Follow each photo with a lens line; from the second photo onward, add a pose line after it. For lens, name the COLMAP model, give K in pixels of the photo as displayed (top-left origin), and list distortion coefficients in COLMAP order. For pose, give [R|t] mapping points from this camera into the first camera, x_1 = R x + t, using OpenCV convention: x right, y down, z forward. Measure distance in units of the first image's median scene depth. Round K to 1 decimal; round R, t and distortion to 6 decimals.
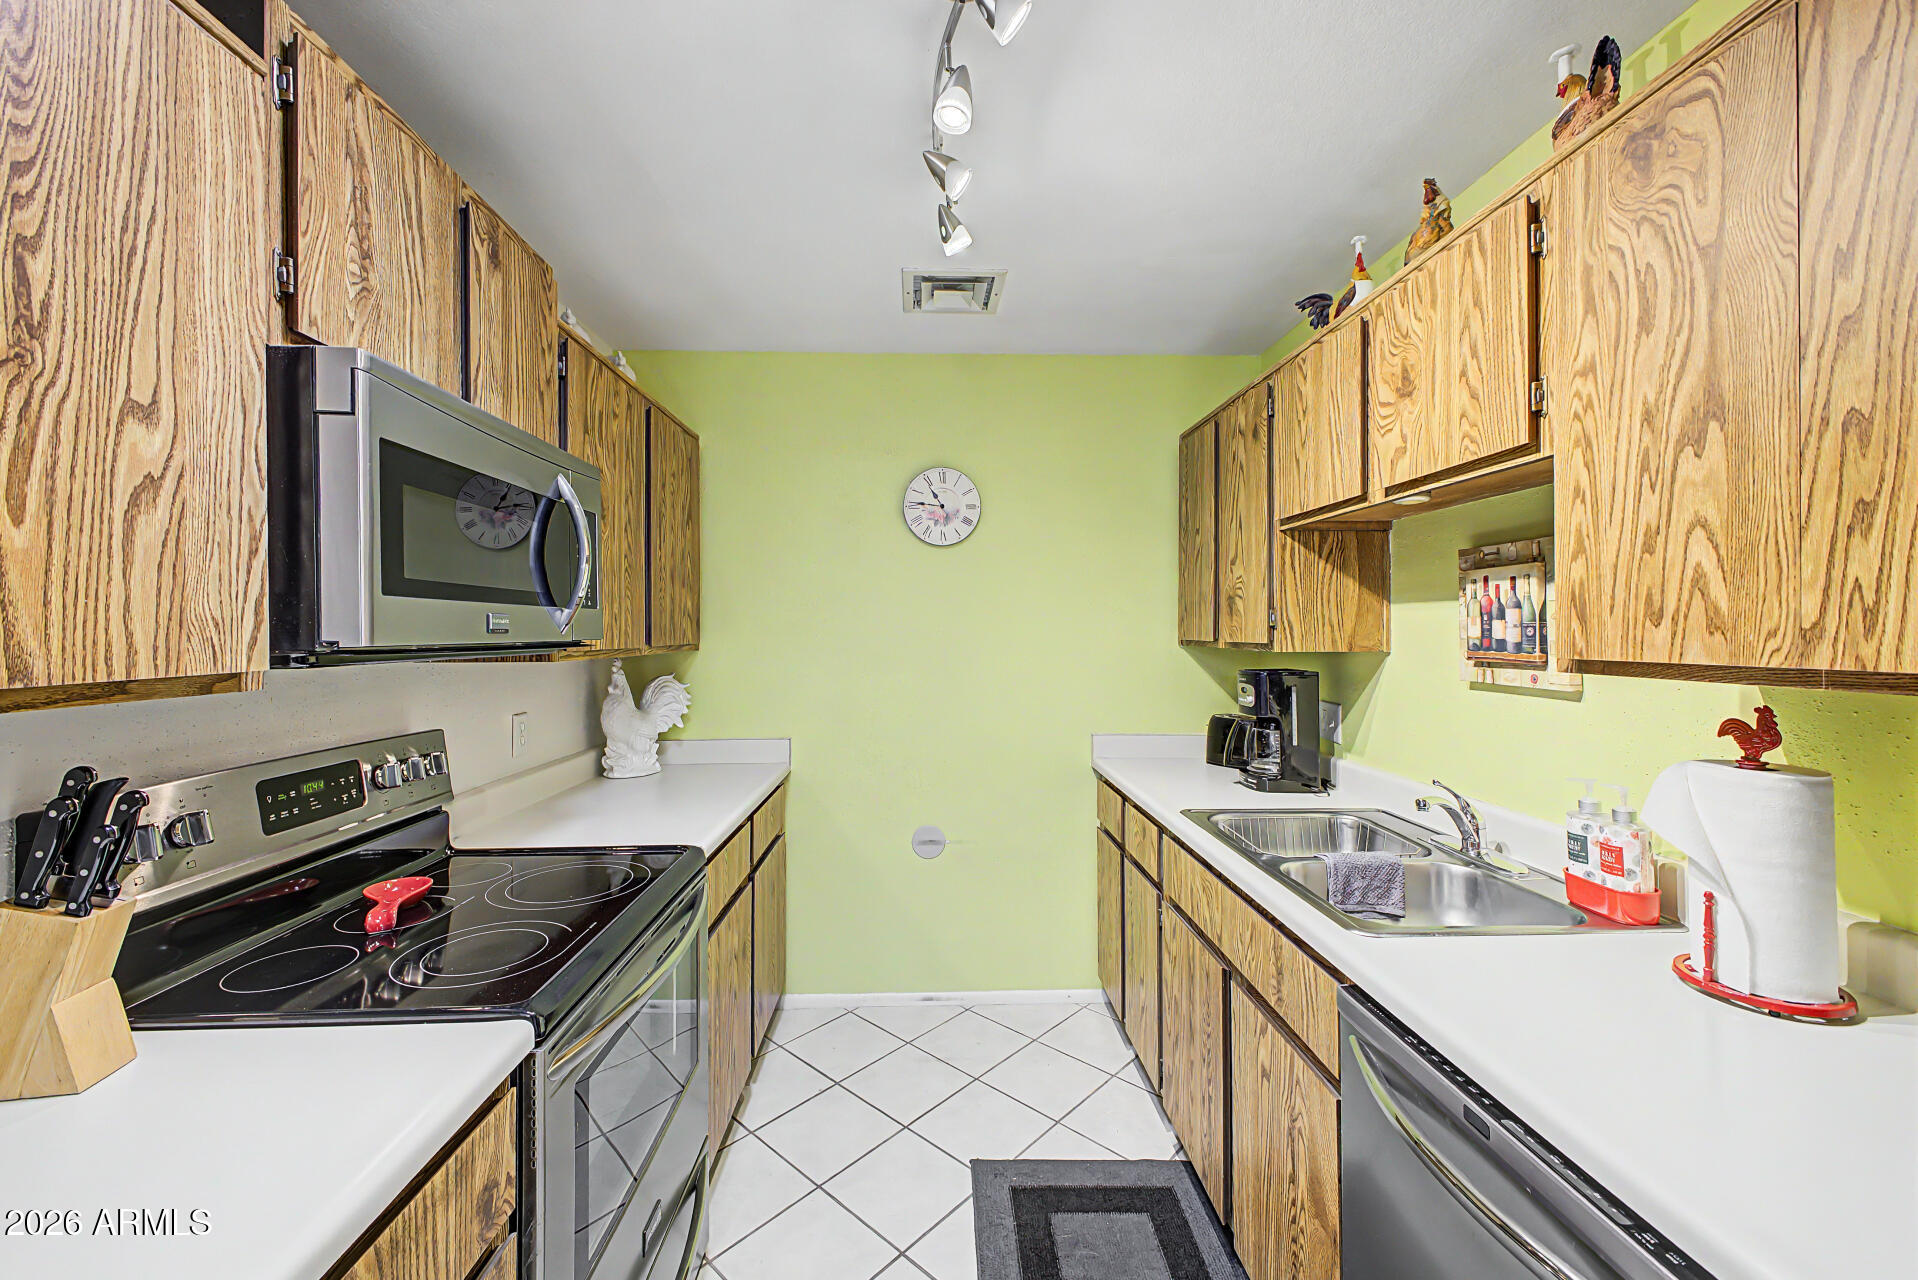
lens RADIAL K [[755.8, 0, 969.4], [0, 755.8, 637.3], [0, 0, 1]] dist [0.020333, -0.006017]
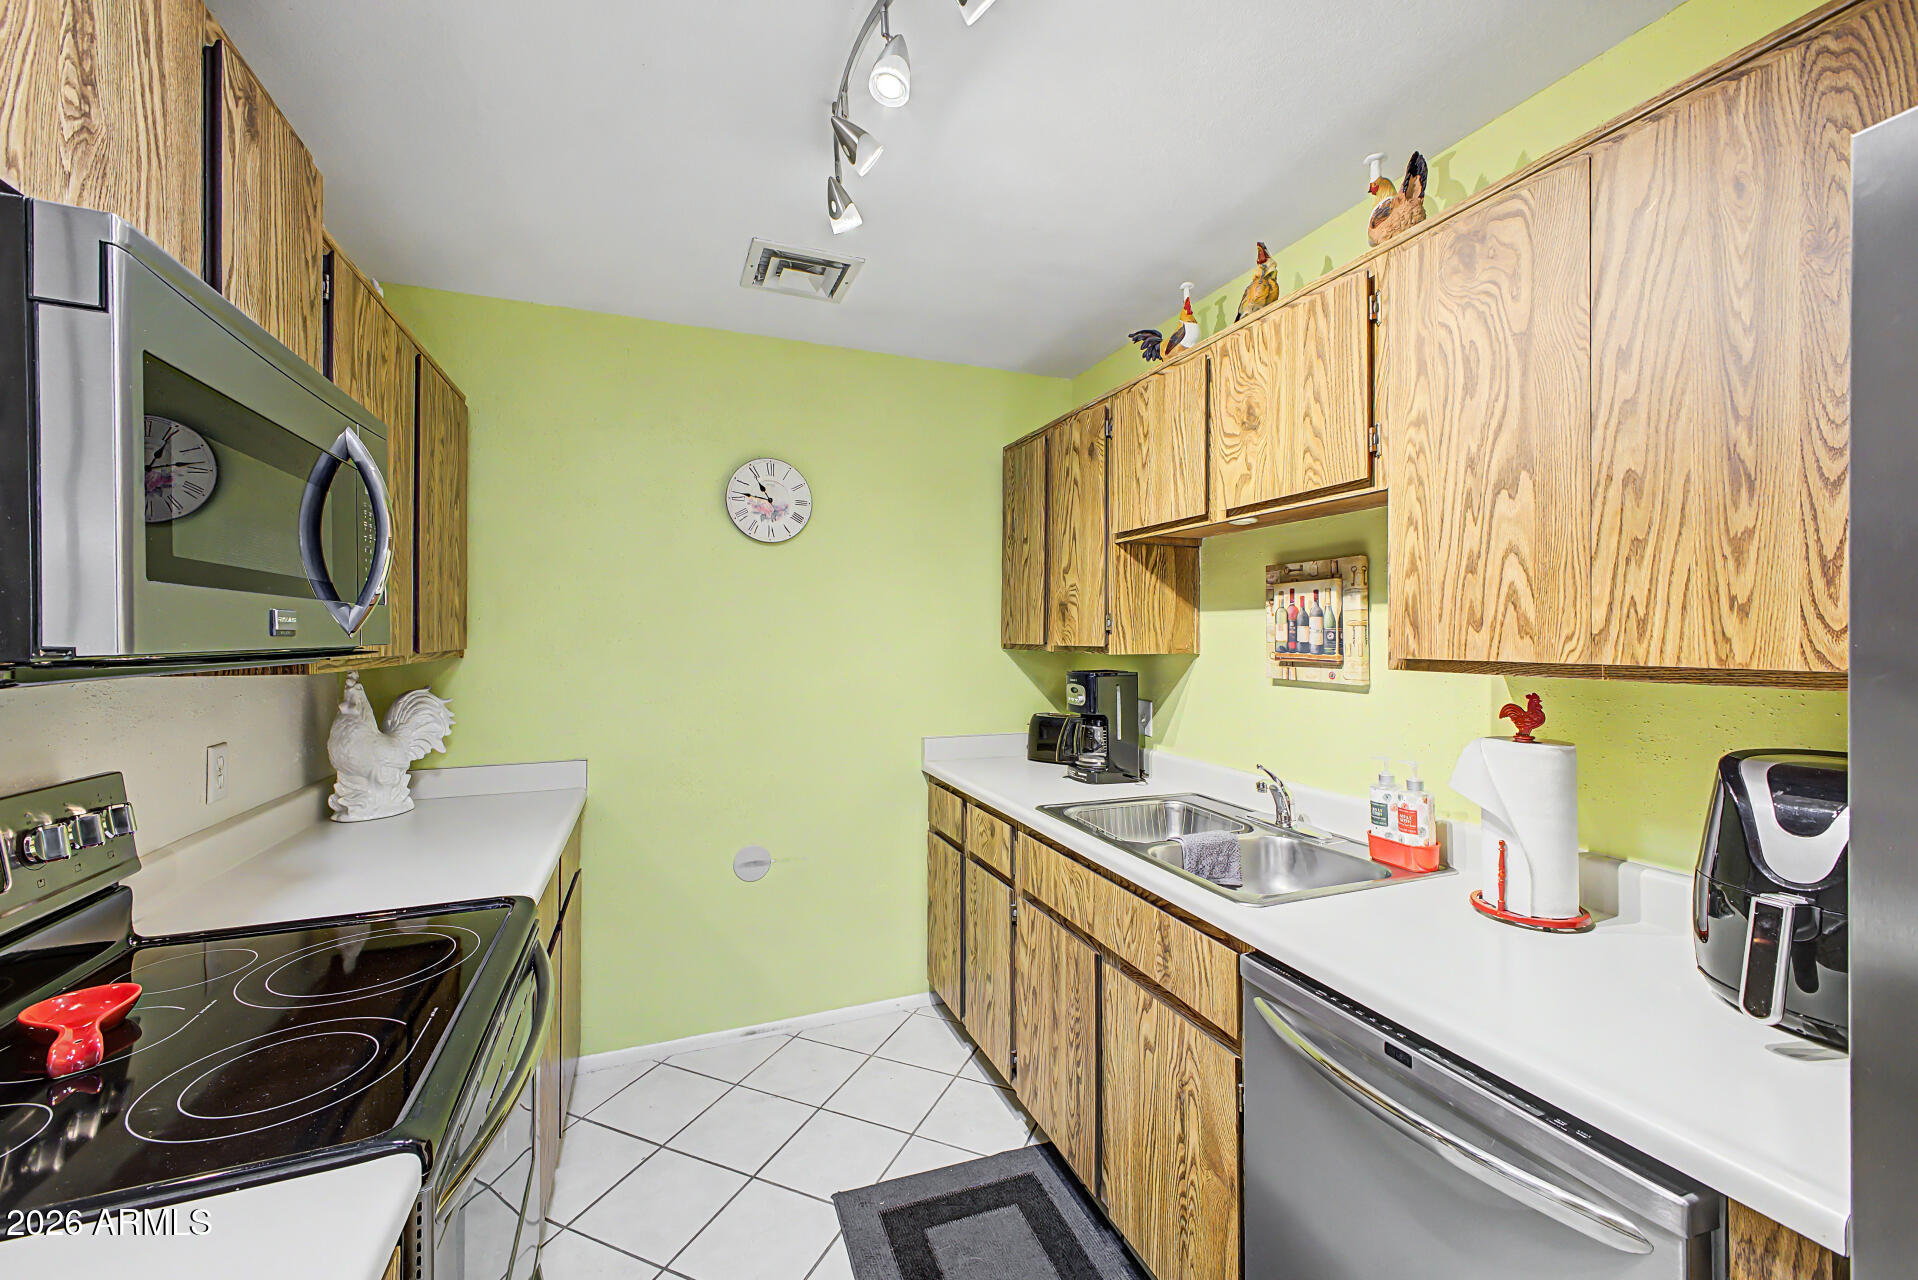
lens RADIAL K [[755.5, 0, 959.0], [0, 755.5, 640.0], [0, 0, 1]] dist [0.018913, -0.004879]
pose [[0.942628, -0.000200, 0.333845, -0.205420], [0.000788, 0.999998, -0.001626, 0.000238], [-0.333844, 0.001796, 0.942627, 0.070511]]
